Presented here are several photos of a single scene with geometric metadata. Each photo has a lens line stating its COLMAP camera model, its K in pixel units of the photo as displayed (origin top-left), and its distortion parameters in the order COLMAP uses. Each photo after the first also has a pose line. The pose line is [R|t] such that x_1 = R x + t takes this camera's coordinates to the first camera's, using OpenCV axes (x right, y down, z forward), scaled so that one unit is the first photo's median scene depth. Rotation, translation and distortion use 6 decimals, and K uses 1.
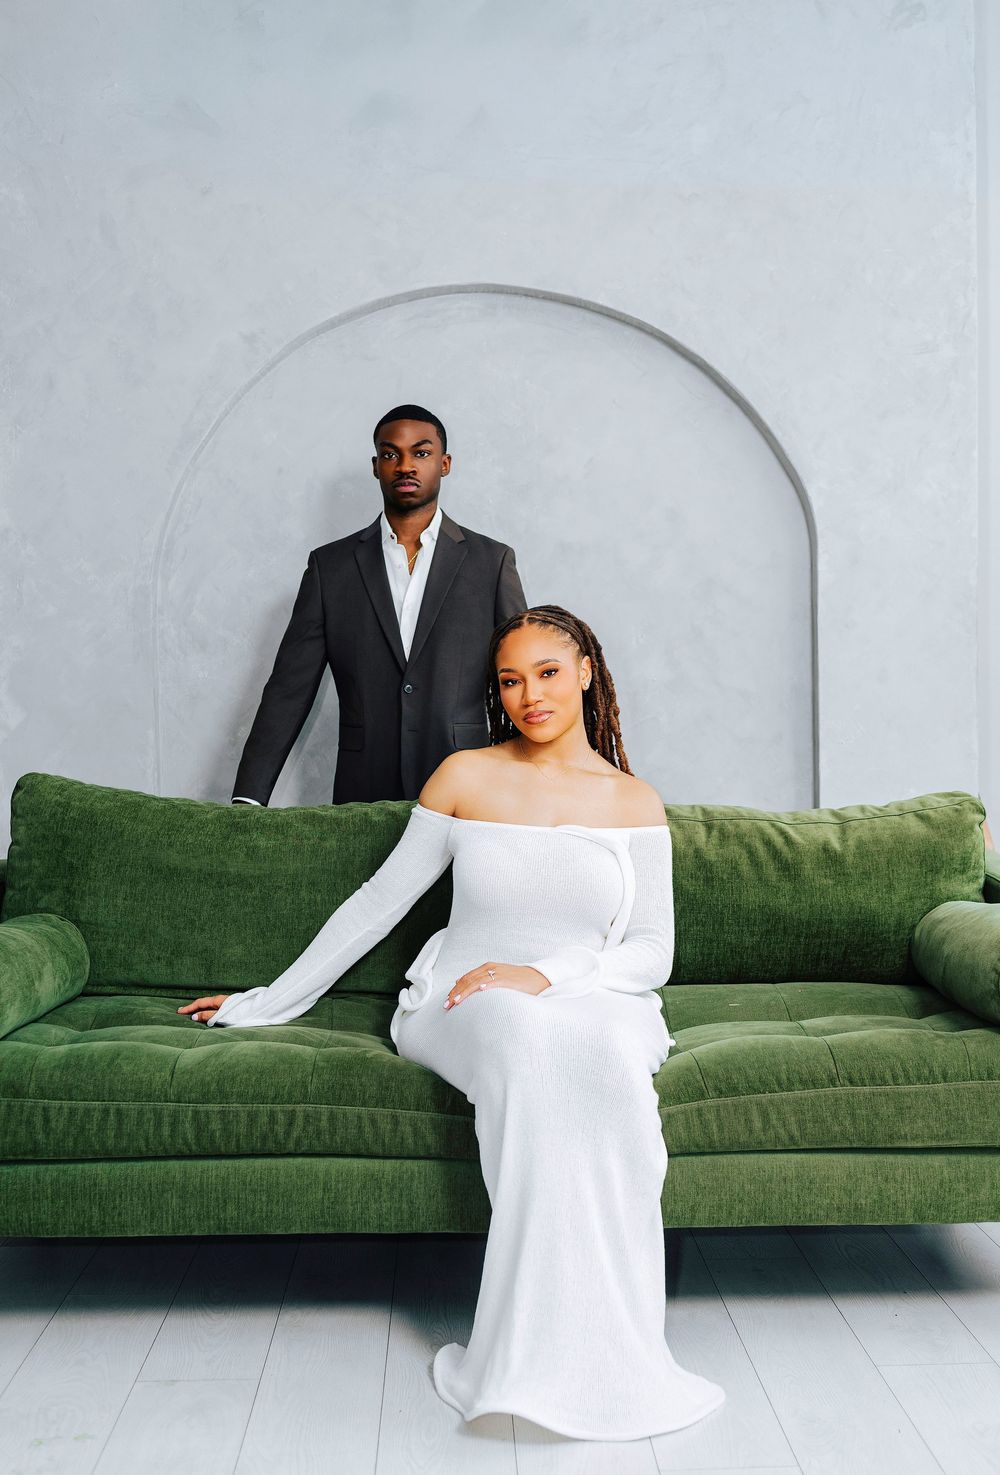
lens RADIAL K [[1520.7, 0, 520.3], [0, 1520.7, 787.8], [0, 0, 1]] dist [0.013031, 0.000000]
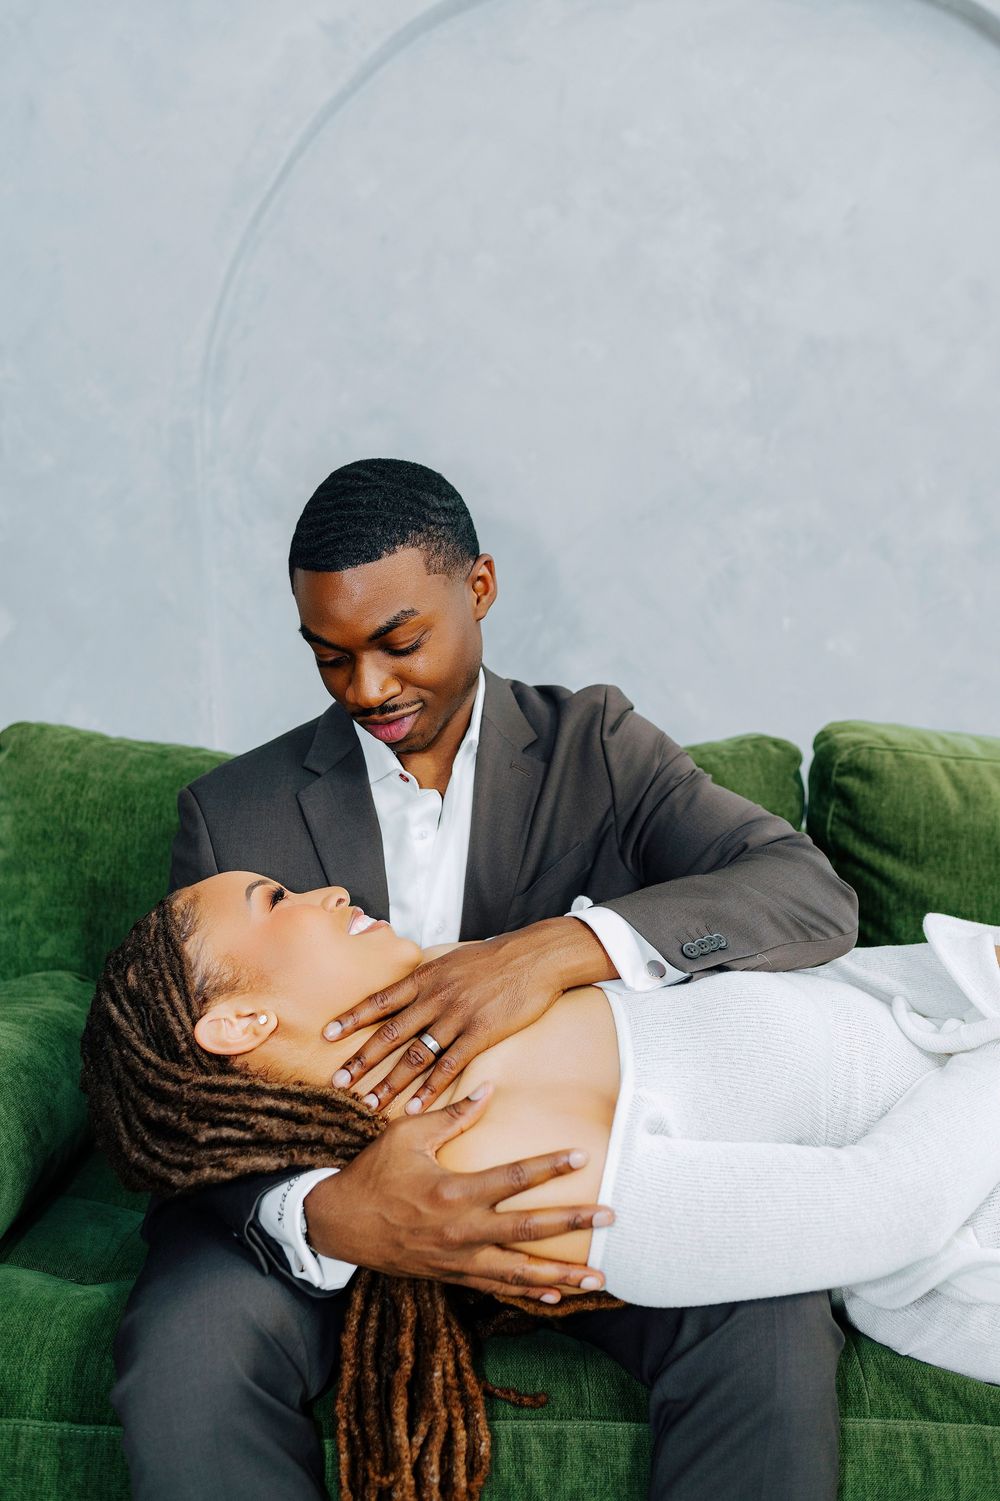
lens RADIAL K [[1481.5, 0, 495.0], [0, 1481.5, 748.8], [0, 0, 1]] dist [0.017253, 0.000000]
pose [[0.999433, -0.025575, -0.021908, -0.103218], [0.026662, 0.998348, 0.050892, -0.020029], [0.020570, -0.051447, 0.998464, 0.354939]]
